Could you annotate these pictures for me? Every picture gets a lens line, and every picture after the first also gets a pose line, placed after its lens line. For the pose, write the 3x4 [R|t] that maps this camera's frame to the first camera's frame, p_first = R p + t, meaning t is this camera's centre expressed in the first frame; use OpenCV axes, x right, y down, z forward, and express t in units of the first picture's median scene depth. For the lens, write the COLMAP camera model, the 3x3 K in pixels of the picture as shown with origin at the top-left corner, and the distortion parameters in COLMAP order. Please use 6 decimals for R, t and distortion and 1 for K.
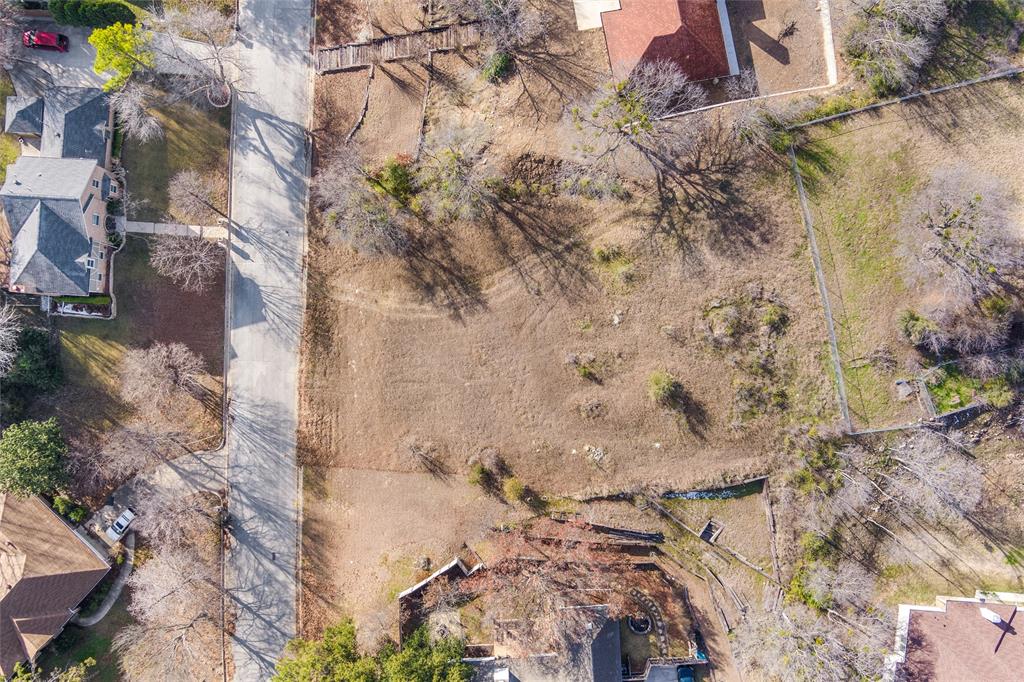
lens RADIAL K [[839.4, 0, 513.6], [0, 839.4, 344.3], [0, 0, 1]] dist [-0.083869, 0.033889]
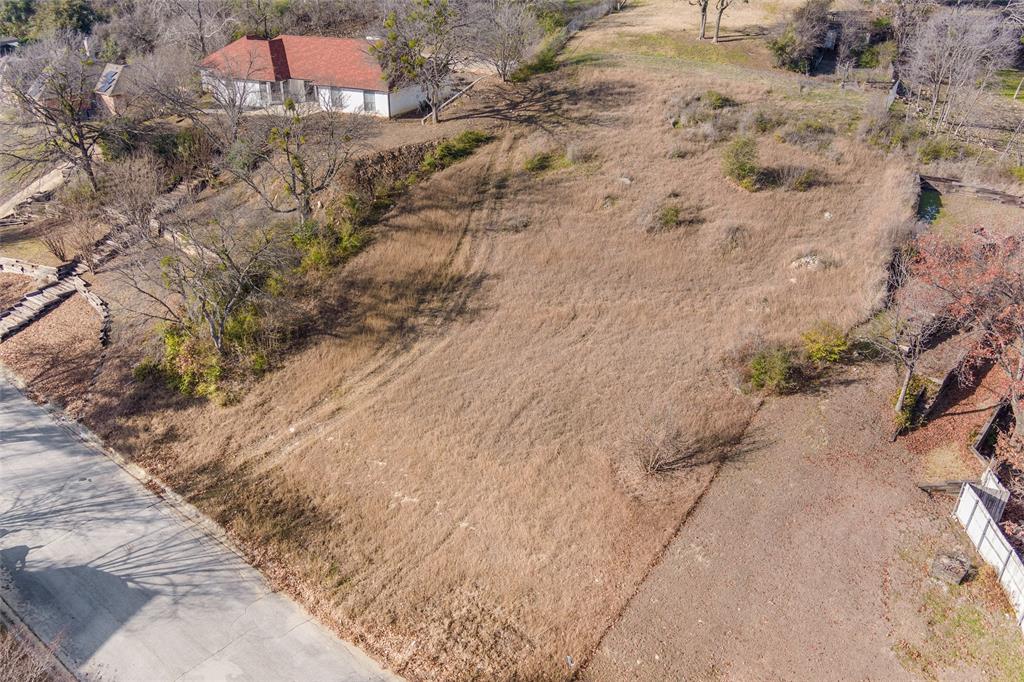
lens RADIAL K [[839.4, 0, 503.6], [0, 839.4, 345.5], [0, 0, 1]] dist [-0.083869, 0.033889]
pose [[0.600149, -0.360605, 0.713992, -0.459822], [0.799888, 0.270487, -0.535739, 0.284701], [0.000065, 0.892637, 0.450777, 0.795169]]
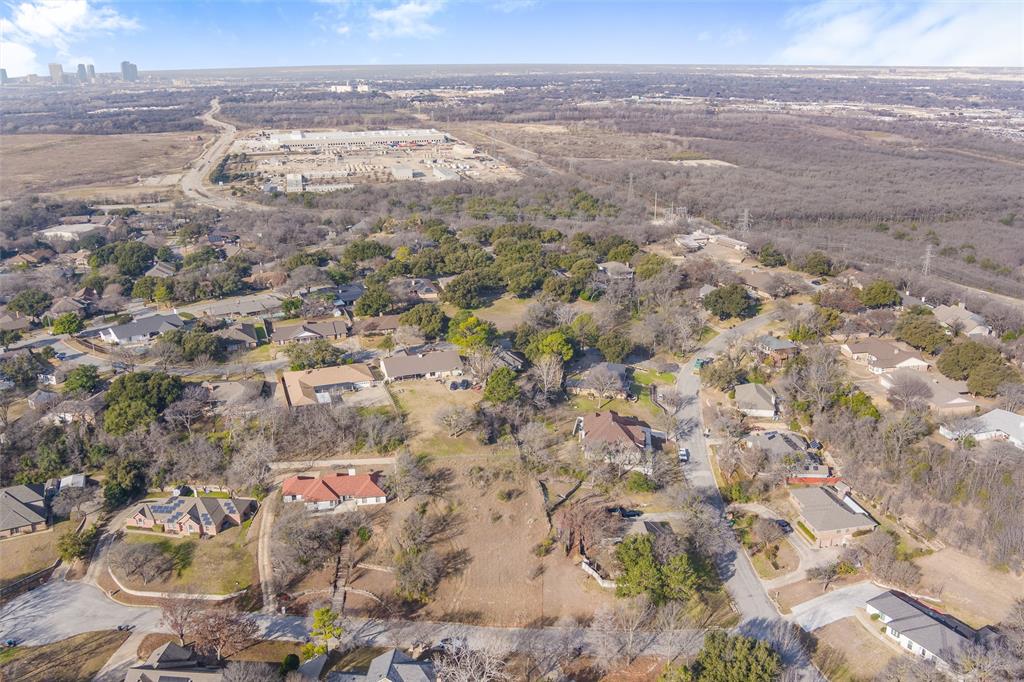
lens RADIAL K [[839.4, 0, 513.6], [0, 839.4, 335.6], [0, 0, 1]] dist [-0.083869, 0.033889]
pose [[0.010035, -0.307611, 0.951459, -2.024615], [0.999927, -0.003303, -0.011614, 0.111452], [0.006715, 0.951507, 0.307555, -0.242165]]
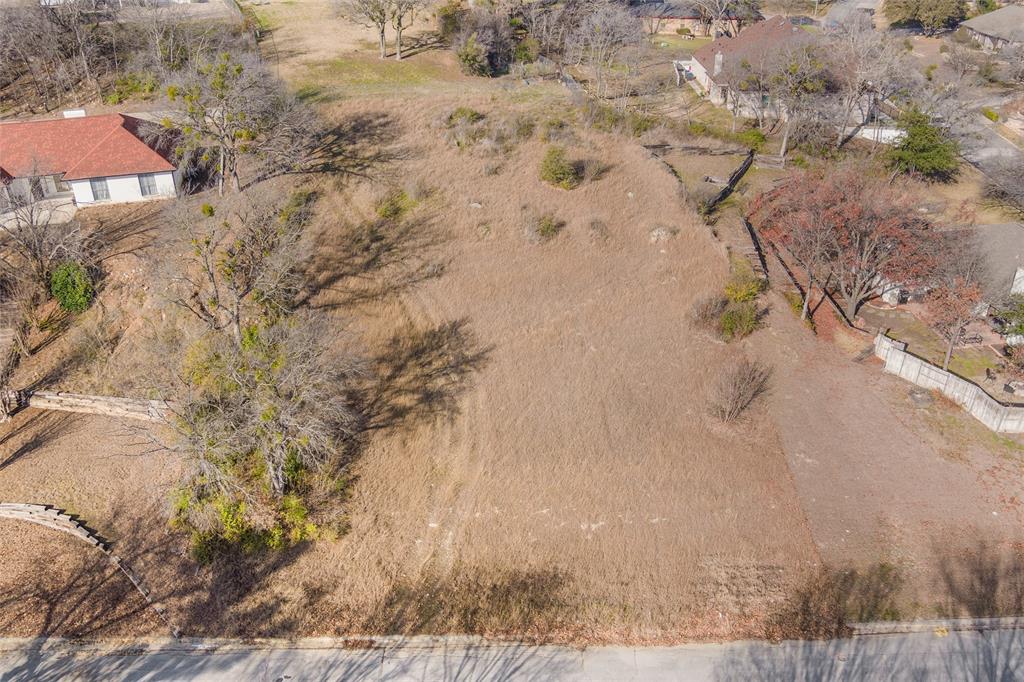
lens RADIAL K [[839.4, 0, 512.3], [0, 839.4, 348.3], [0, 0, 1]] dist [-0.083869, 0.033889]
pose [[-0.067767, -0.481925, 0.873588, -0.585441], [0.997588, -0.045945, 0.052040, -0.041019], [0.015058, 0.875007, 0.483876, 0.732135]]
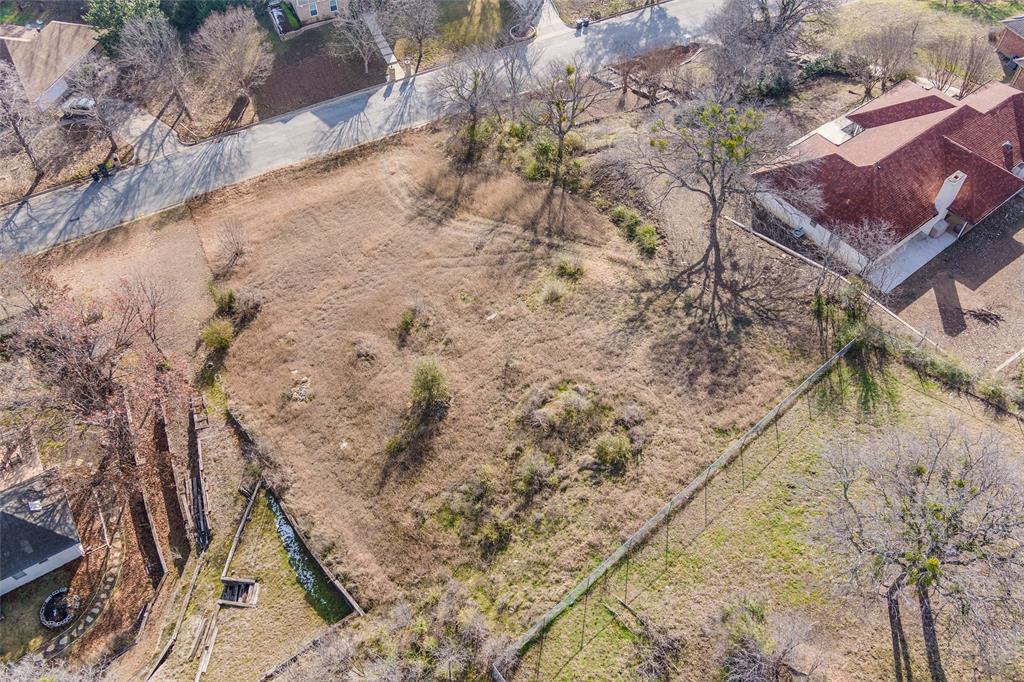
lens RADIAL K [[839.4, 0, 513.8], [0, 839.4, 340.2], [0, 0, 1]] dist [-0.083869, 0.033889]
pose [[0.466103, 0.686736, -0.557801, 0.518287], [-0.884707, 0.366336, -0.288254, 0.157924], [0.006388, 0.627847, 0.778311, 0.462694]]
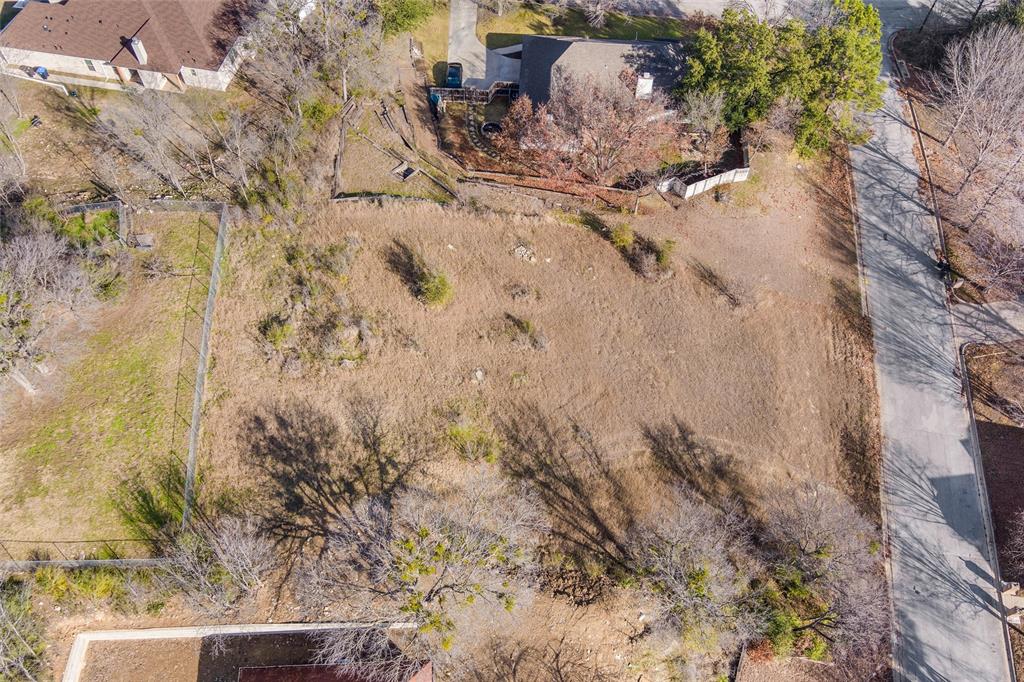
lens RADIAL K [[839.4, 0, 510.0], [0, 839.4, 337.5], [0, 0, 1]] dist [-0.083869, 0.033889]
pose [[-0.992341, -0.108246, 0.059517, 0.052120], [0.123305, -0.838999, 0.529978, -0.388839], [-0.007433, 0.533258, 0.845920, 0.335092]]
